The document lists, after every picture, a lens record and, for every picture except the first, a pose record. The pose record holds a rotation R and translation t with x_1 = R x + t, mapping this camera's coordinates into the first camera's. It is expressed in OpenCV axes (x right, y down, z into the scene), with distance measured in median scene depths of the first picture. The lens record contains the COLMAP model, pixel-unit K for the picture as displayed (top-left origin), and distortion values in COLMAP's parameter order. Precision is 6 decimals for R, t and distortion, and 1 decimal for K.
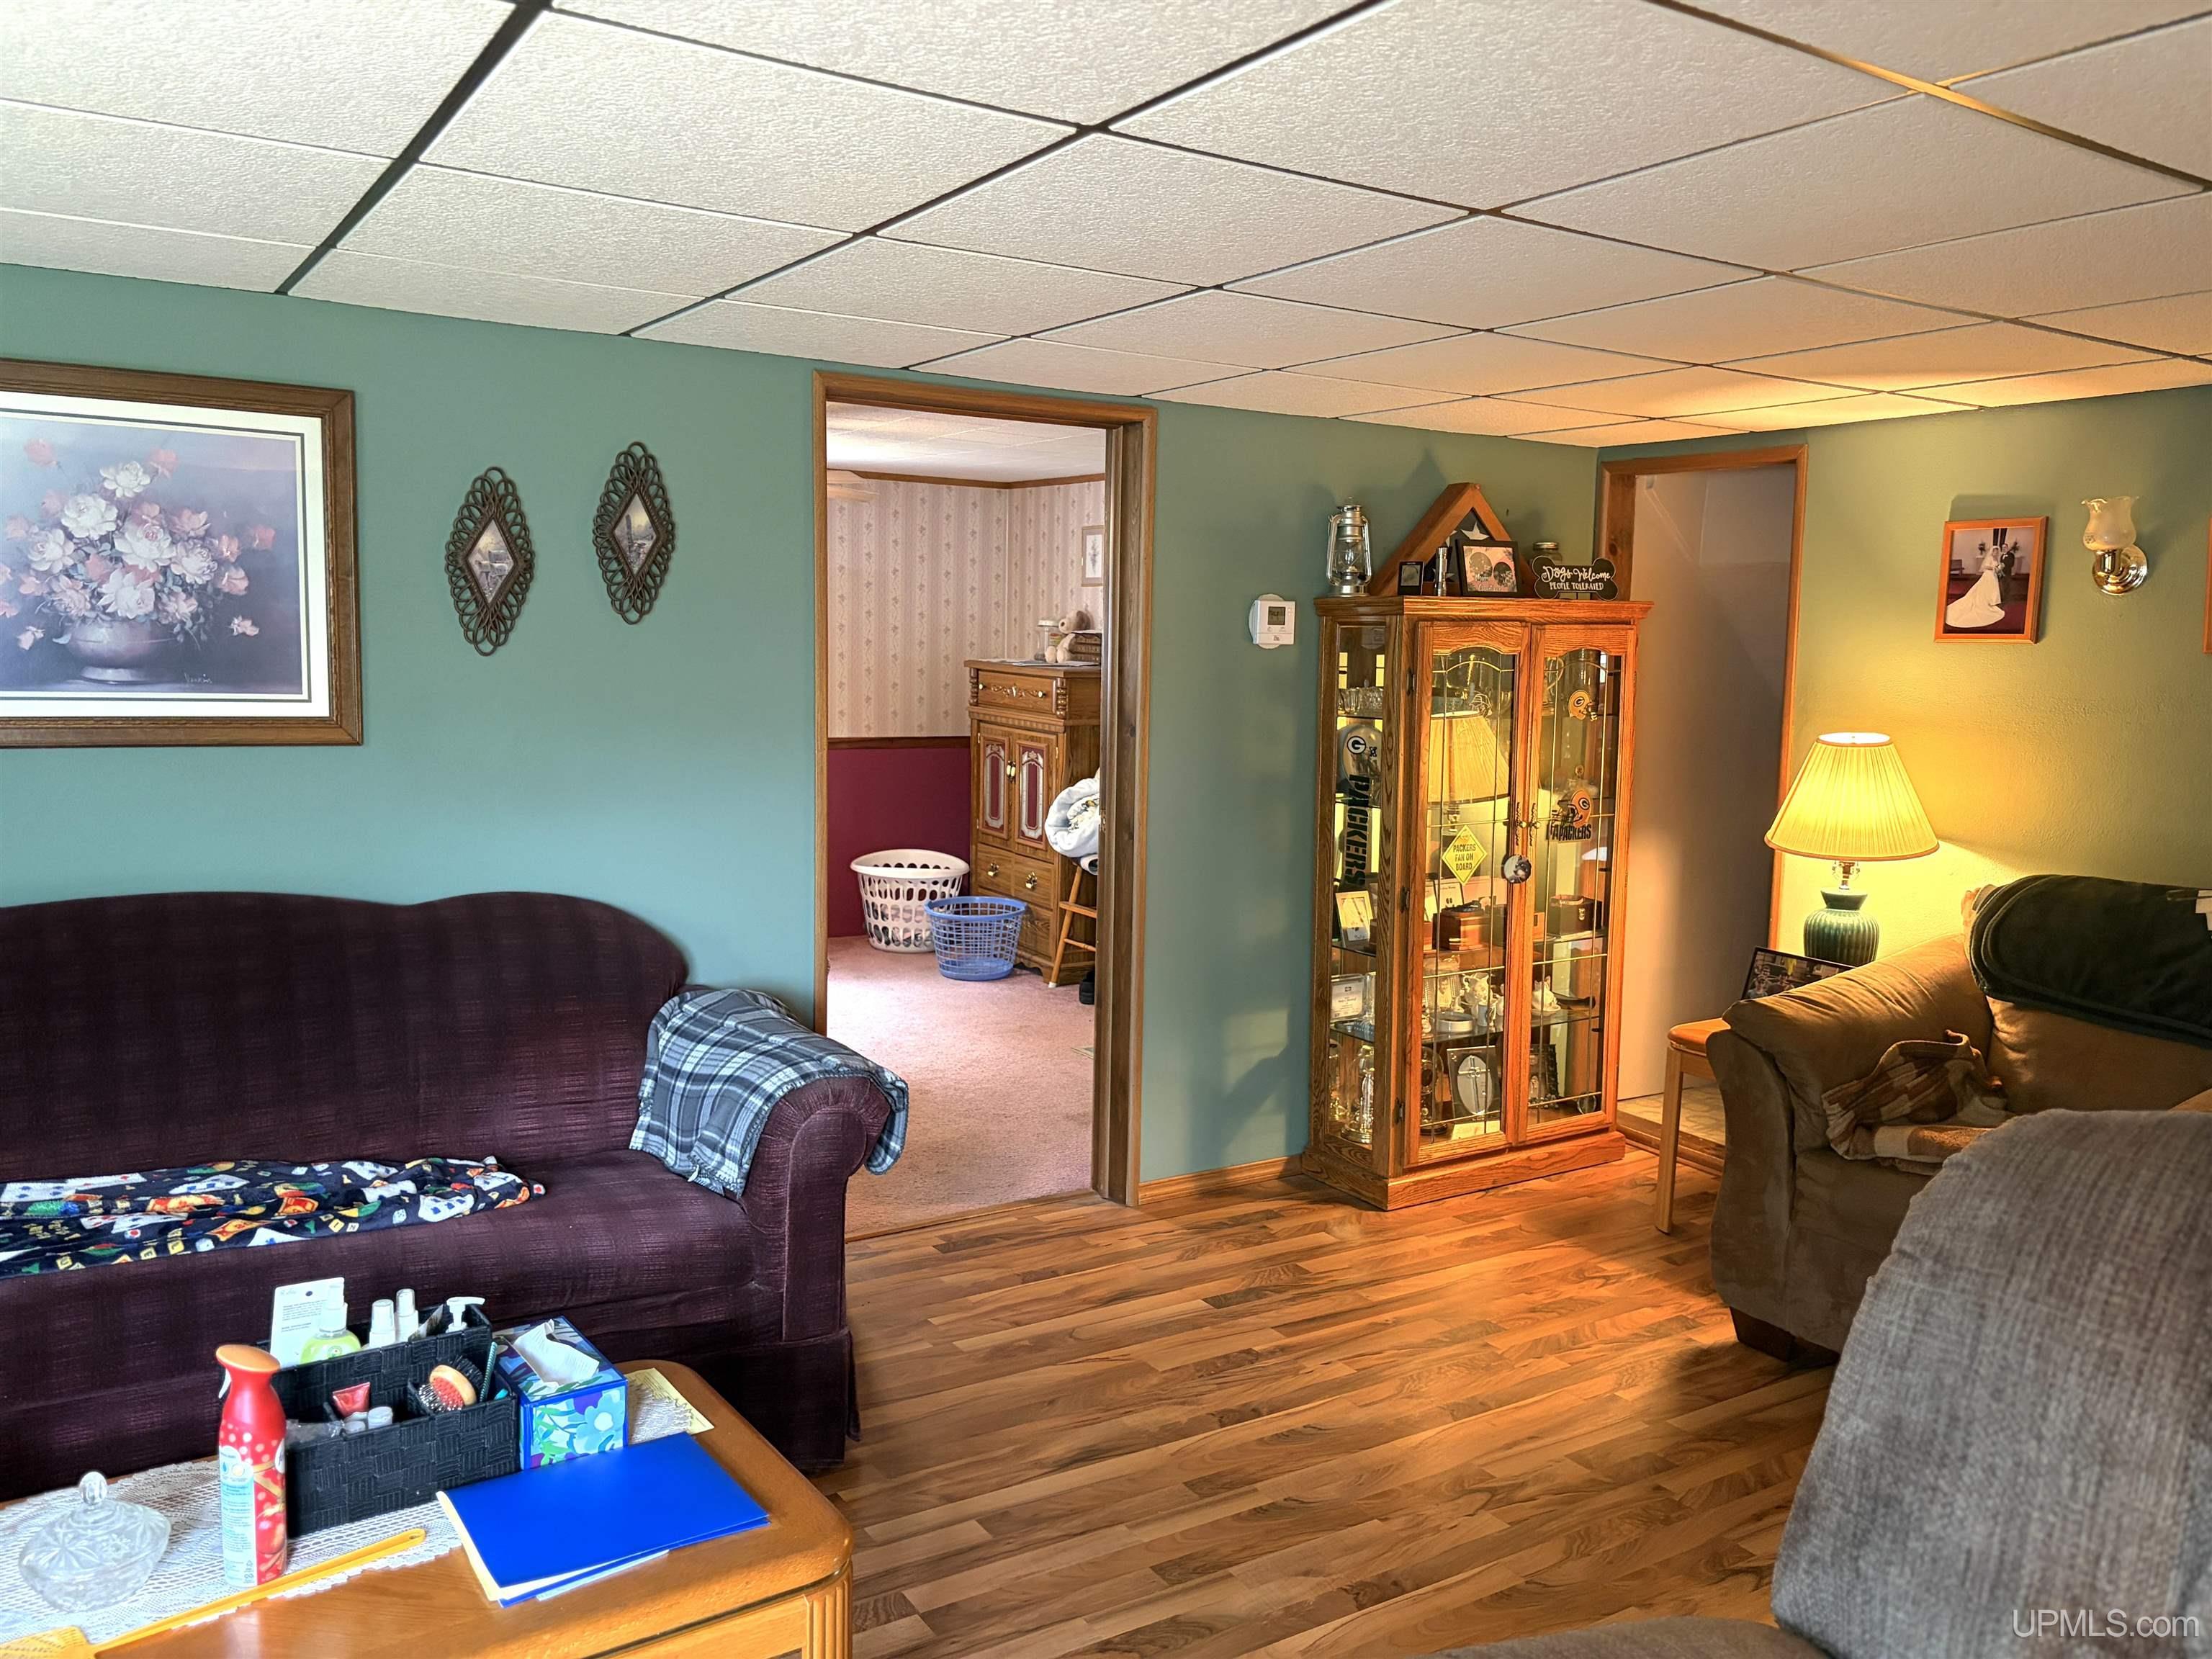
lens RADIAL K [[1684.2, 0, 1123.4], [0, 1684.2, 825.6], [0, 0, 1]] dist [0.061366, -0.062633]
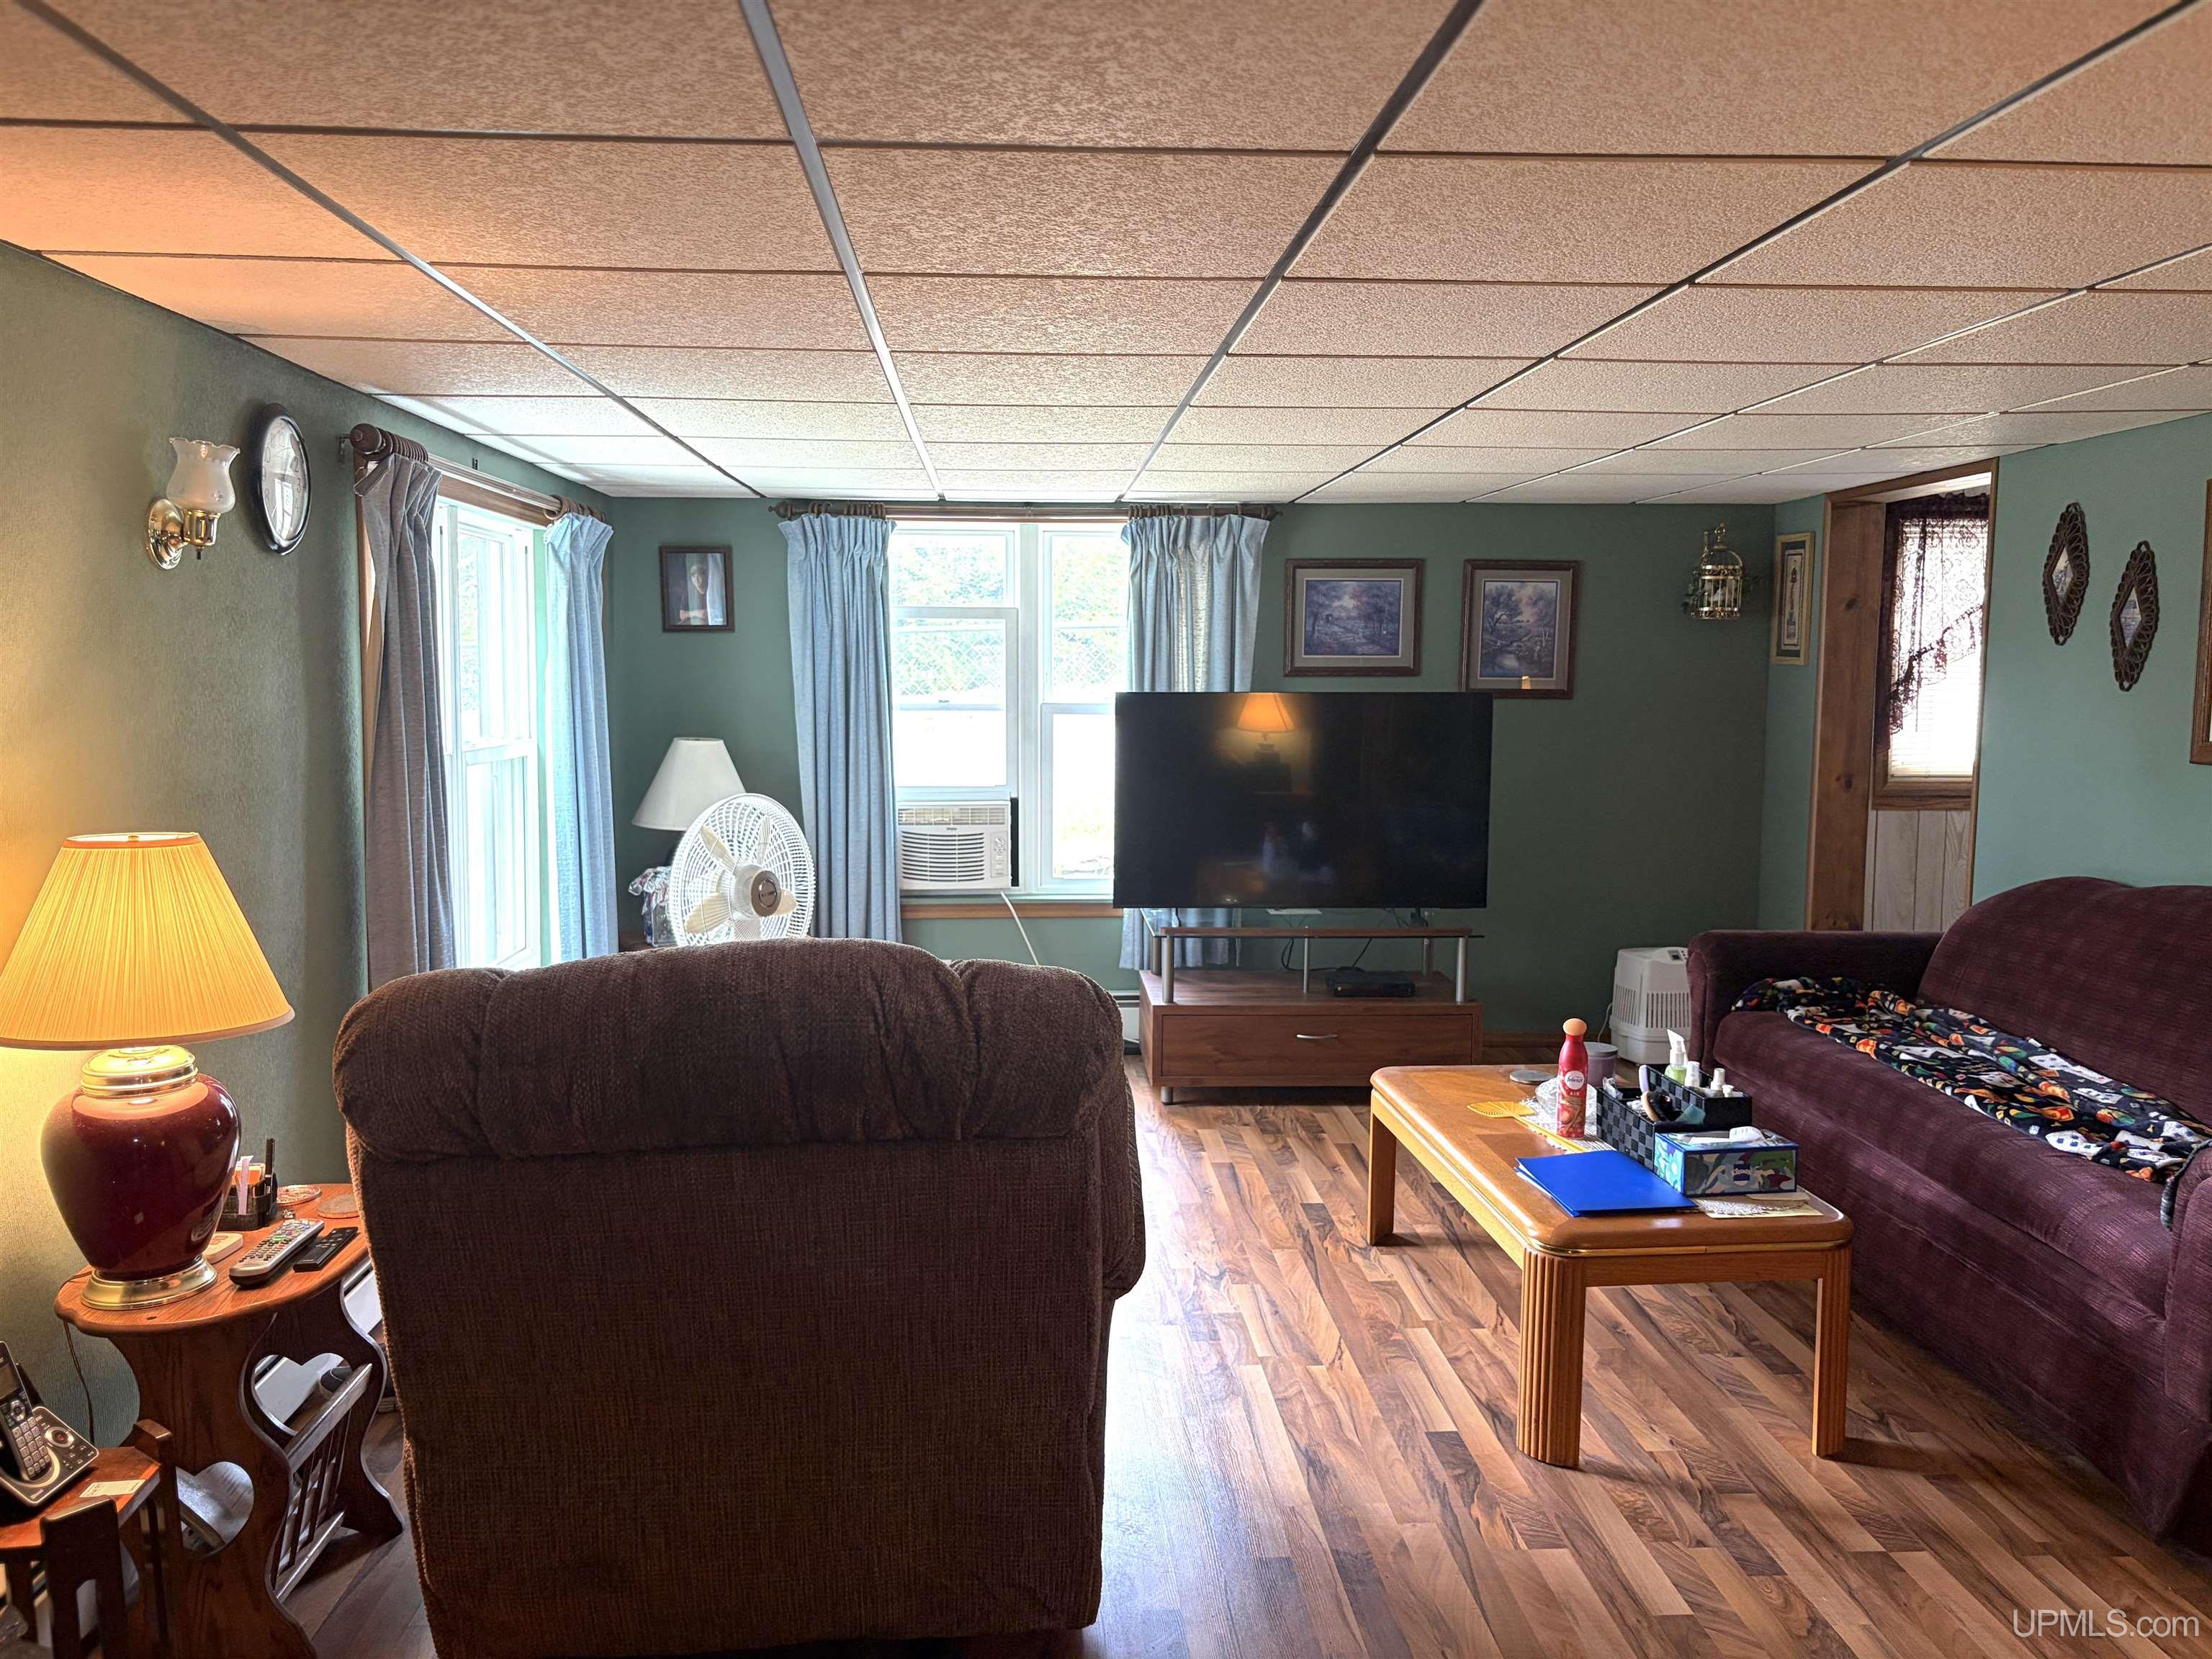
lens RADIAL K [[1684.2, 0, 1098.9], [0, 1684.2, 831.0], [0, 0, 1]] dist [0.061366, -0.062633]
pose [[-0.483683, 0.065387, -0.872798, 0.745065], [-0.107069, 0.985296, 0.133150, -0.063560], [0.868670, 0.157852, -0.469569, 0.700733]]
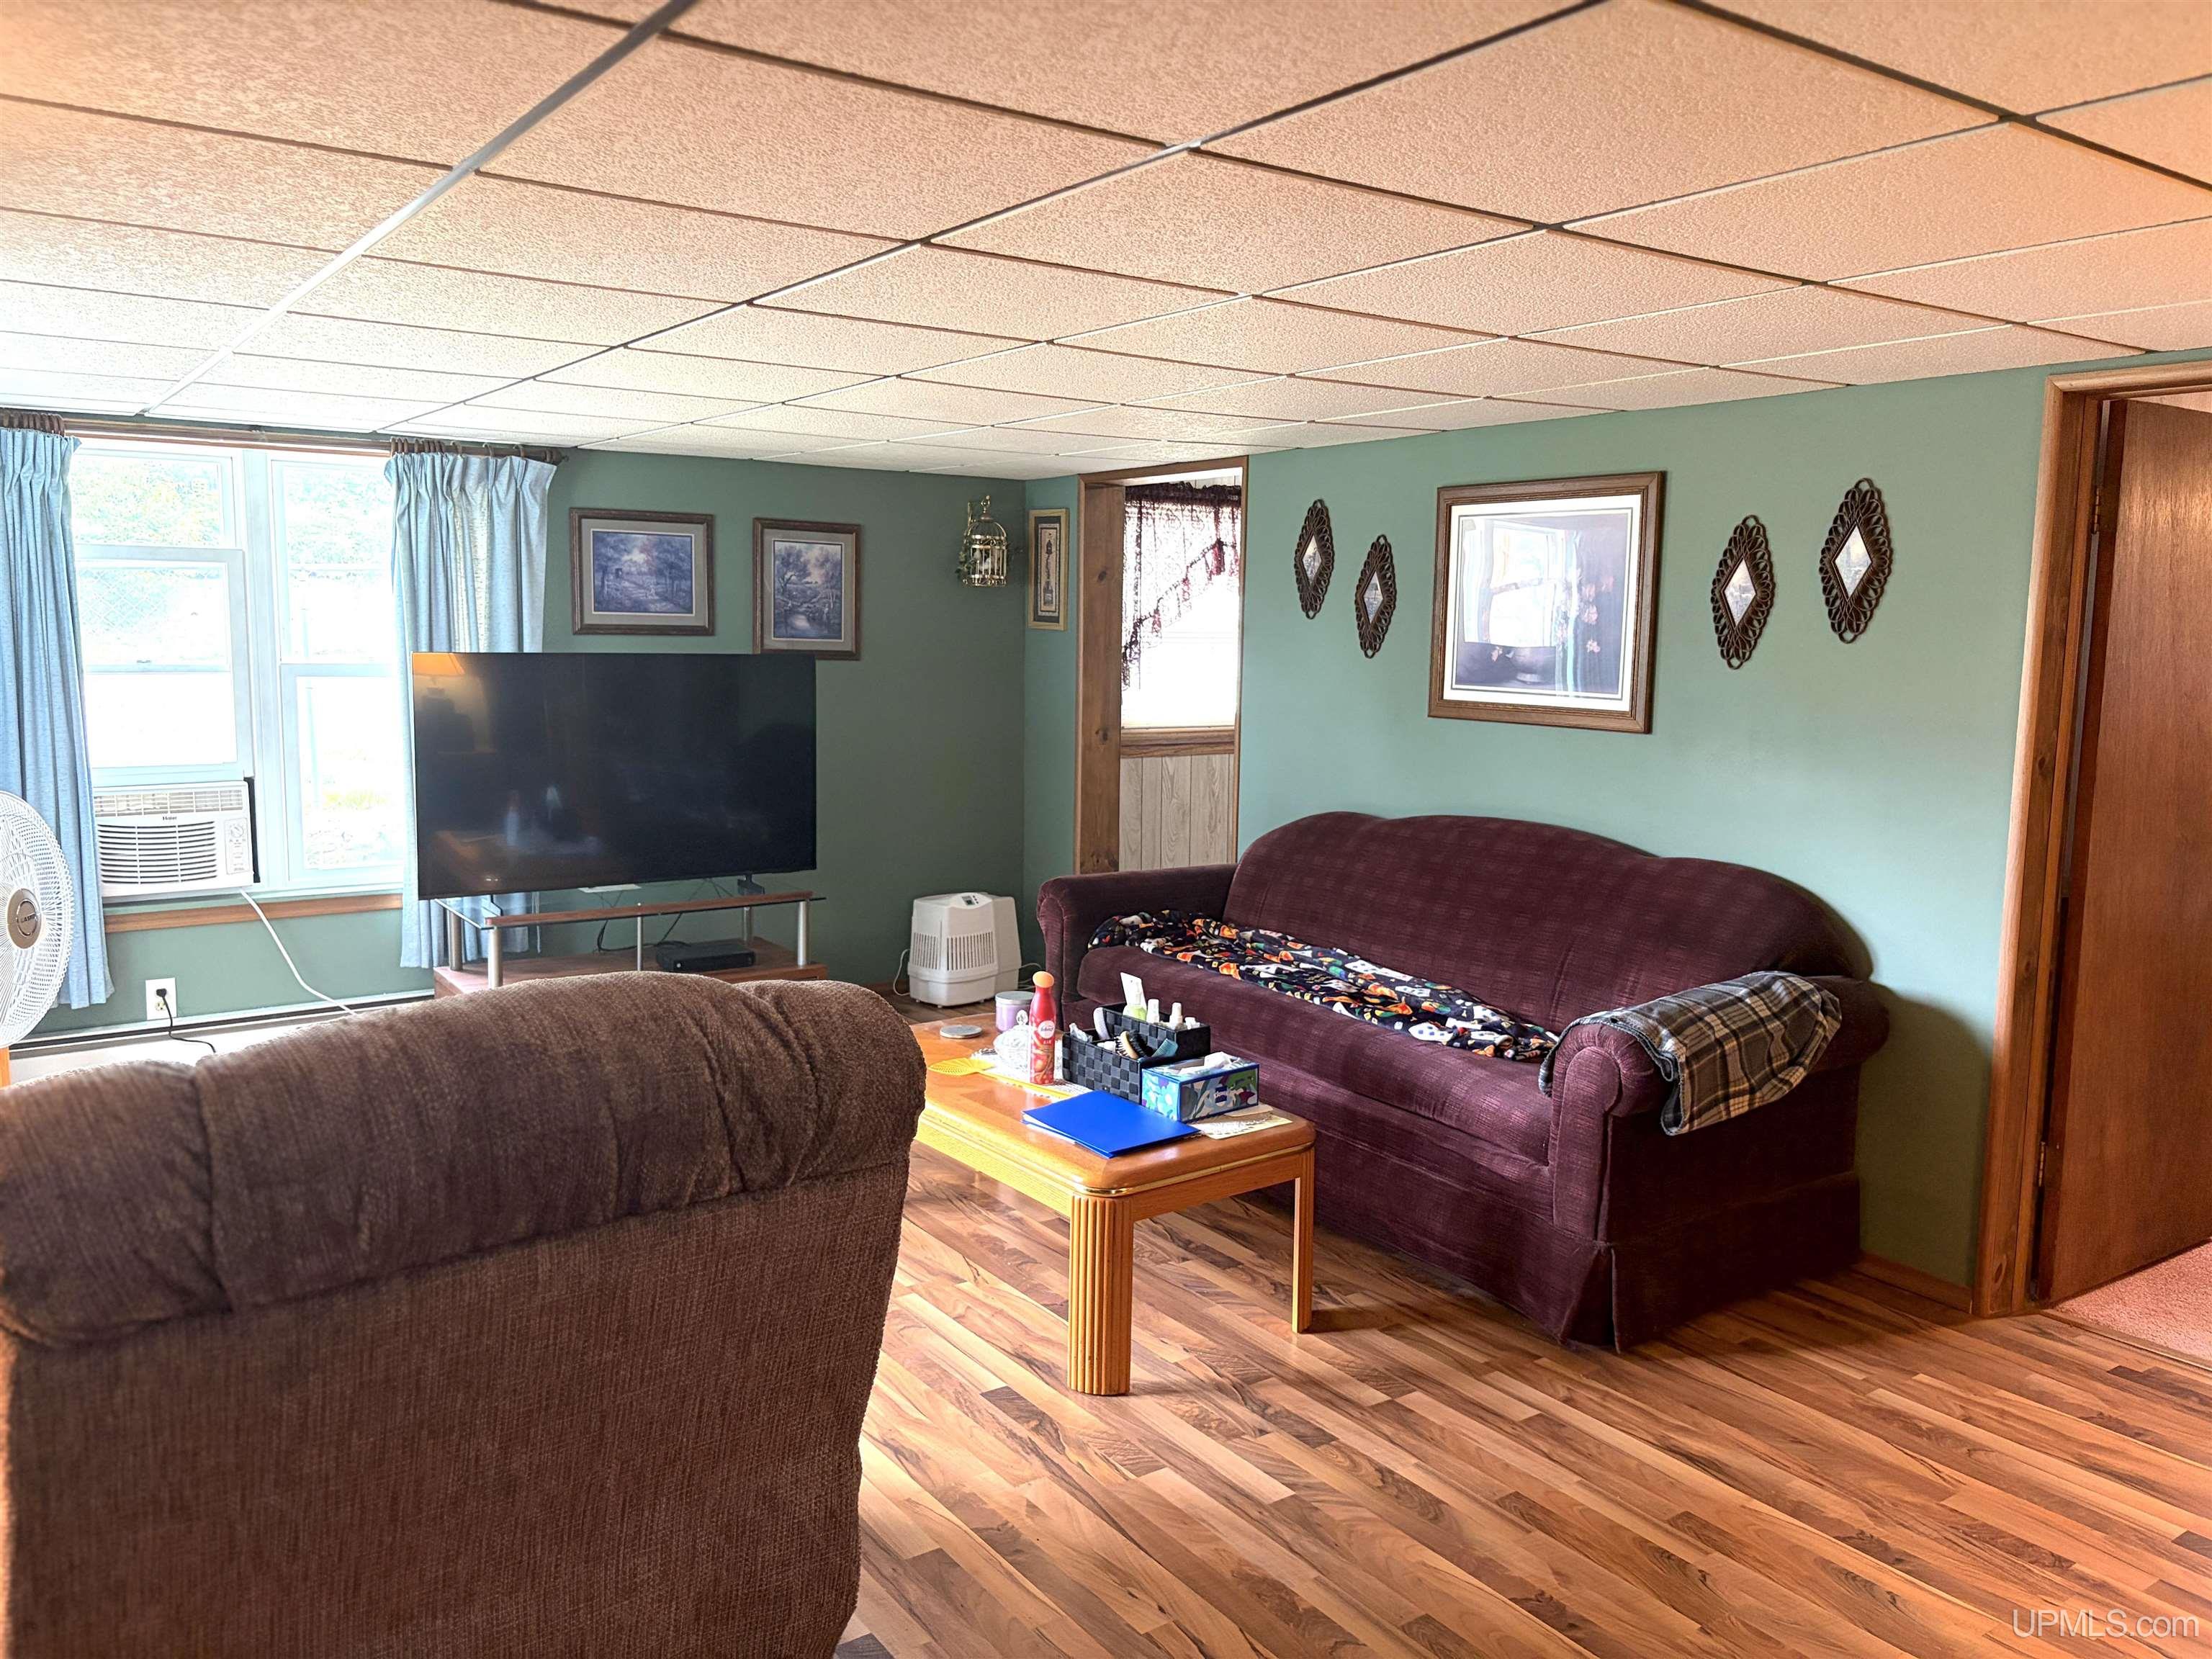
lens RADIAL K [[1684.2, 0, 1119.3], [0, 1684.2, 809.7], [0, 0, 1]] dist [0.061366, -0.062633]
pose [[0.055457, 0.093199, -0.994102, 0.779474], [-0.121800, 0.988830, 0.085910, -0.047375], [0.991004, 0.116318, 0.066190, 0.457599]]
